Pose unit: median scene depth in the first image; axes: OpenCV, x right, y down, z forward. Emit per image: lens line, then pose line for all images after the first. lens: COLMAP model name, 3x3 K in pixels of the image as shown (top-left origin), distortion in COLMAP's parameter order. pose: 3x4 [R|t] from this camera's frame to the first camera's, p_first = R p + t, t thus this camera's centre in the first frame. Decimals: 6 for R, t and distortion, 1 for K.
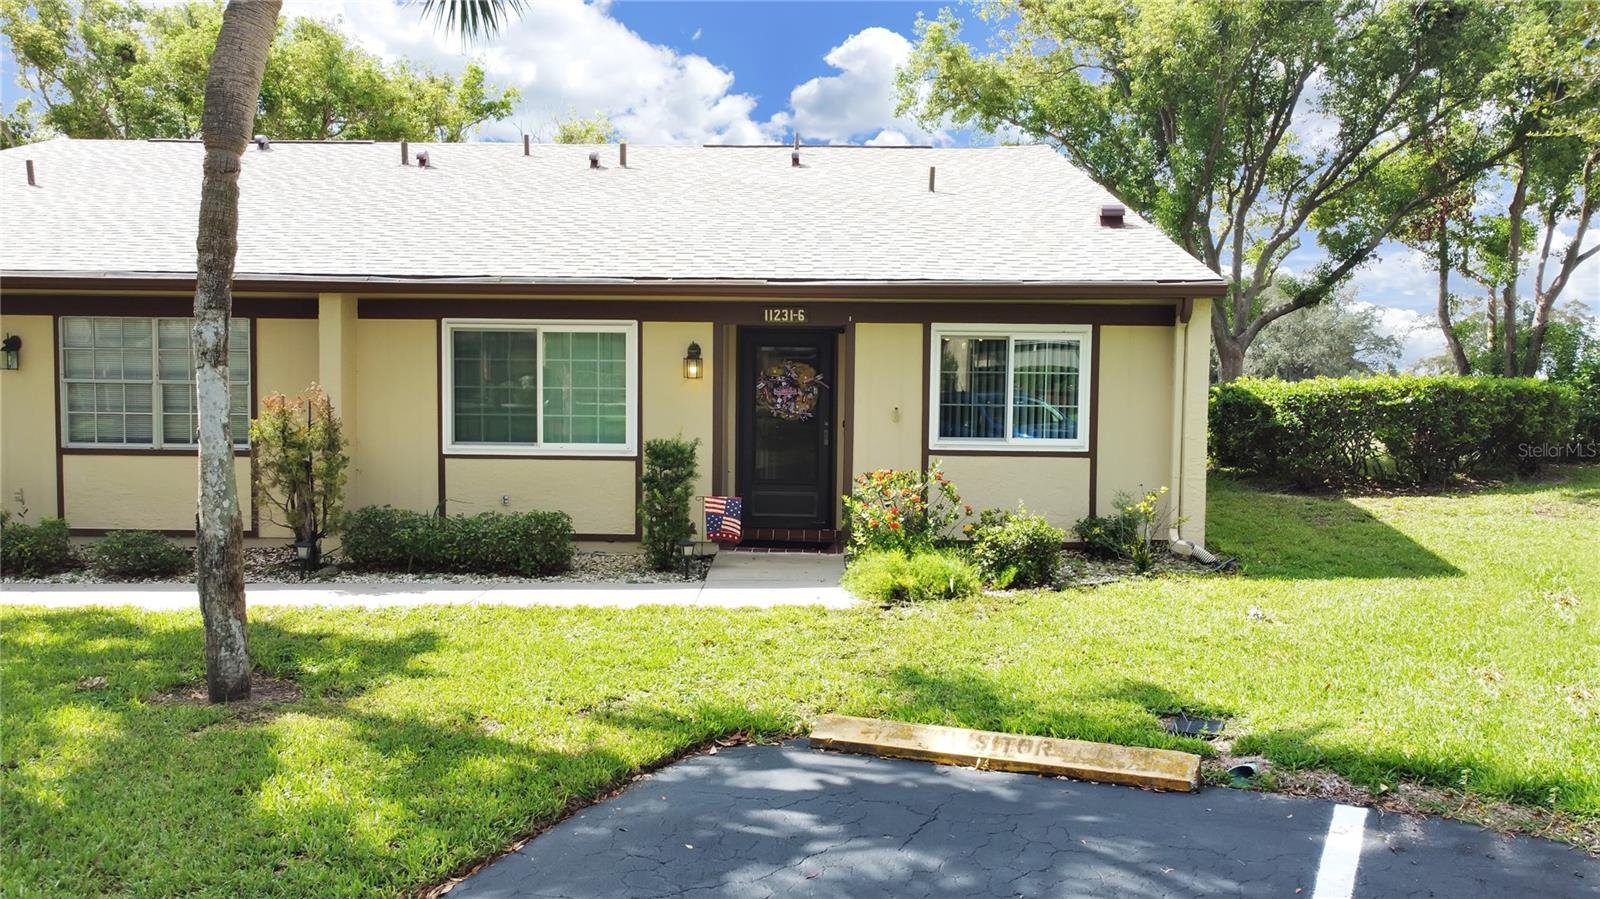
lens RADIAL K [[1156.6, 0, 800.0], [0, 1156.6, 449.5], [0, 0, 1]] dist [-0.005956, -0.002532]
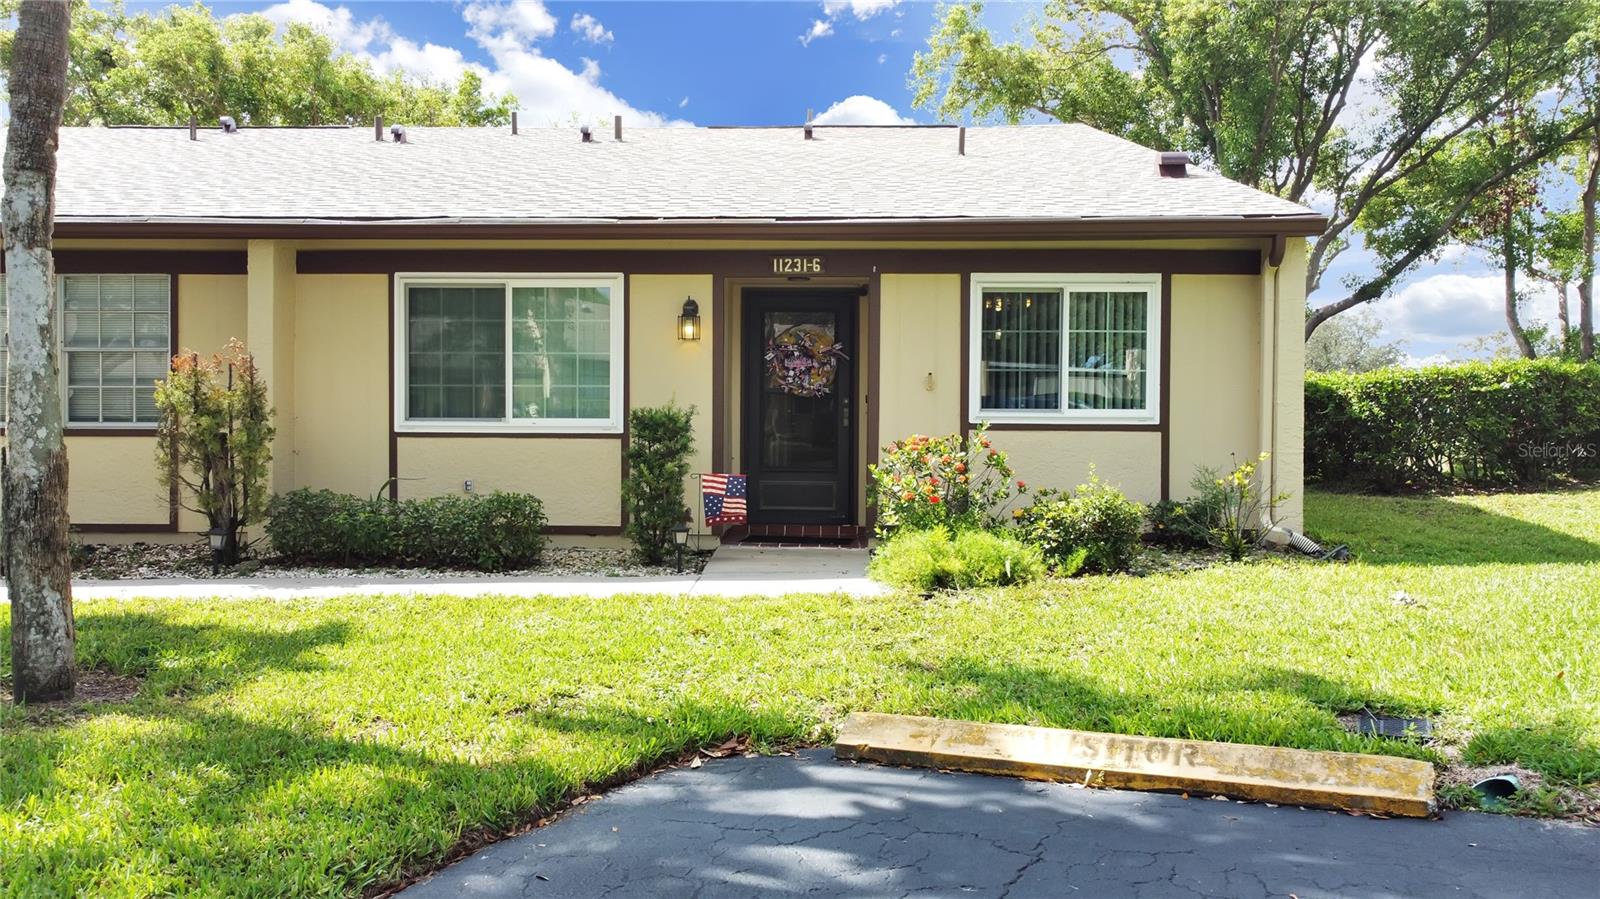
lens RADIAL K [[1164.3, 0, 800.0], [0, 1164.3, 449.5], [0, 0, 1]] dist [-0.006220, 0.002890]
pose [[0.999921, -0.005339, -0.011385, -0.002220], [0.004902, 0.999263, -0.038063, 0.056373], [0.011580, 0.038004, 0.999210, 0.168135]]
